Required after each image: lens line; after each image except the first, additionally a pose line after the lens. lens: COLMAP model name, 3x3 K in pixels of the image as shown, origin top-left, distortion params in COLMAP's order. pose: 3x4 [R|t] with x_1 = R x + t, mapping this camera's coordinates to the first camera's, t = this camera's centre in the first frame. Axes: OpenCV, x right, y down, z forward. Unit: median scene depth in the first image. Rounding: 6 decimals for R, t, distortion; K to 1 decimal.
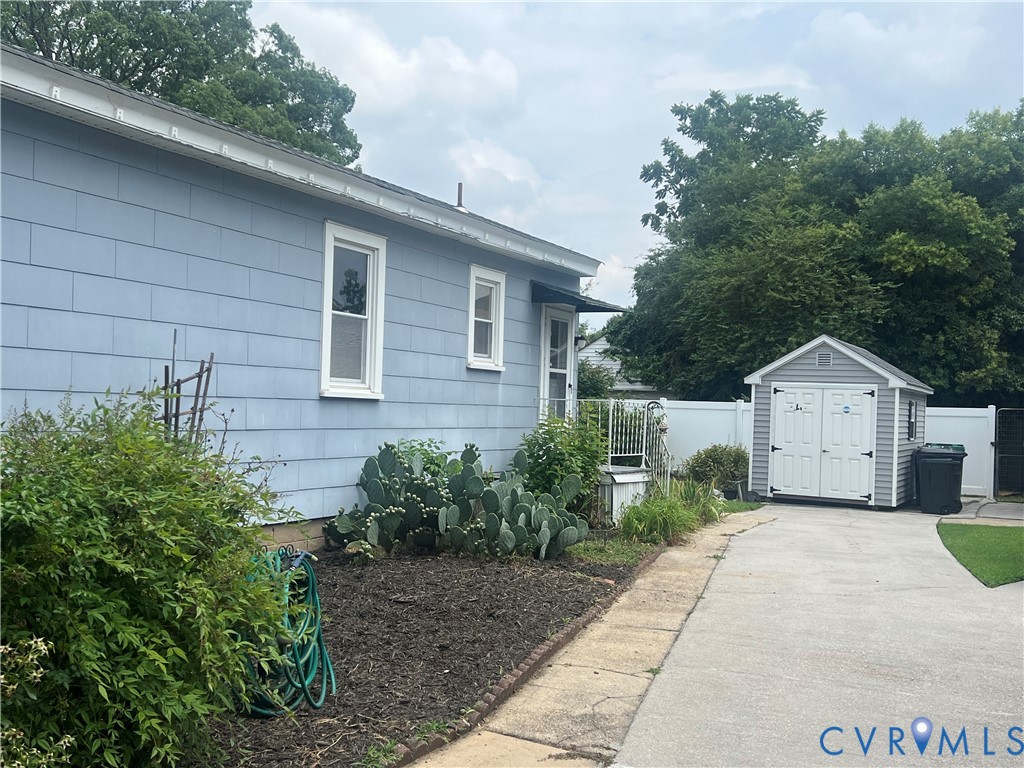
lens RADIAL K [[1034.9, 0, 512.0], [0, 1034.9, 384.0], [0, 0, 1]] dist [0.146536, -0.320431]
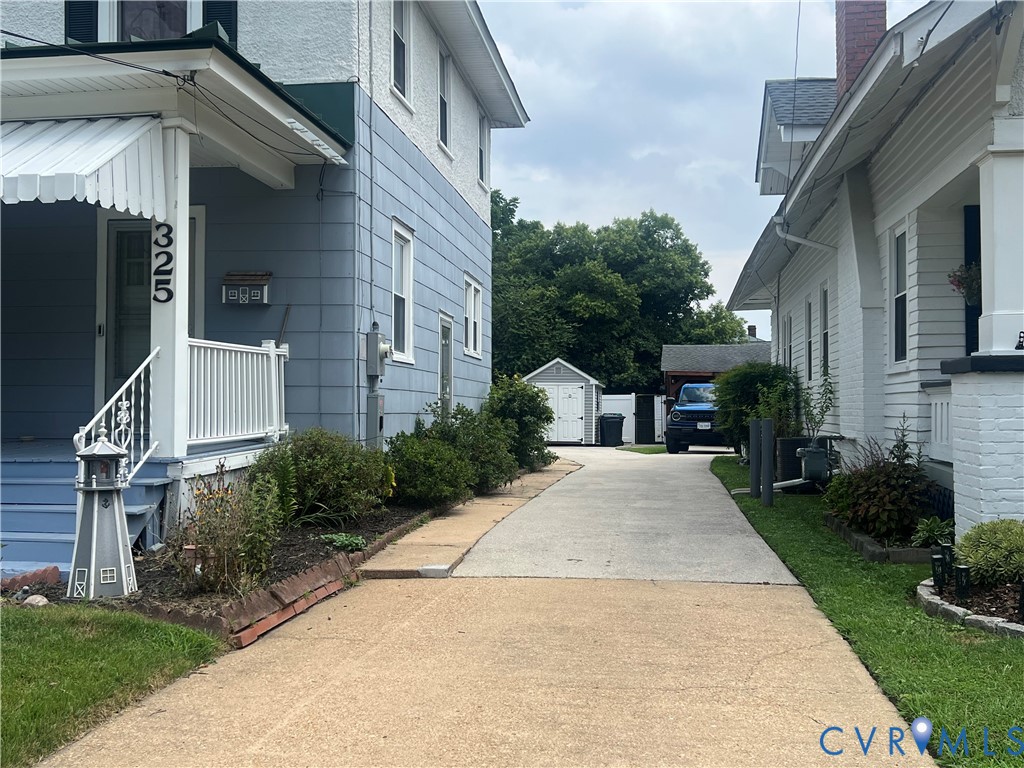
lens RADIAL K [[1034.9, 0, 512.0], [0, 1034.9, 384.0], [0, 0, 1]] dist [0.146536, -0.320431]
pose [[0.944189, -0.020635, 0.328756, -0.291164], [0.021933, 0.999759, -0.000239, 0.000120], [-0.328672, 0.007436, 0.944415, -0.550903]]
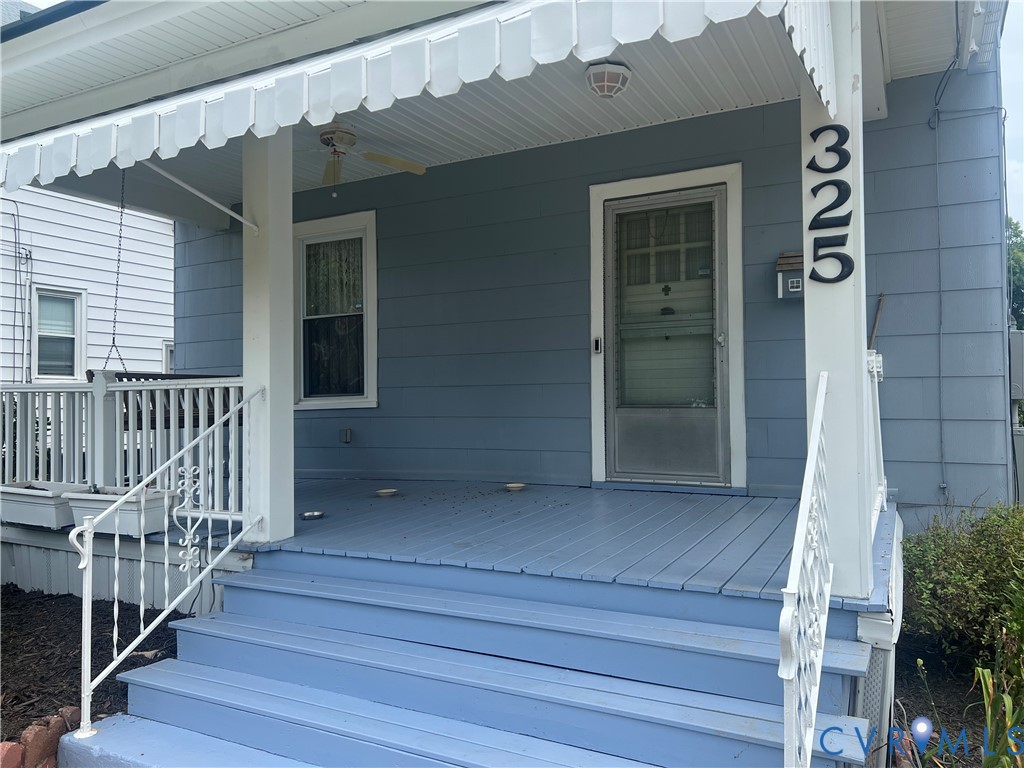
lens RADIAL K [[771.2, 0, 506.6], [0, 771.2, 385.5], [0, 0, 1]] dist [0.034905, -0.002930]
pose [[0.999080, -0.042259, -0.007273, -0.333565], [0.042222, 0.999095, -0.005169, -0.012553], [0.007485, 0.004857, 0.999960, -0.340773]]
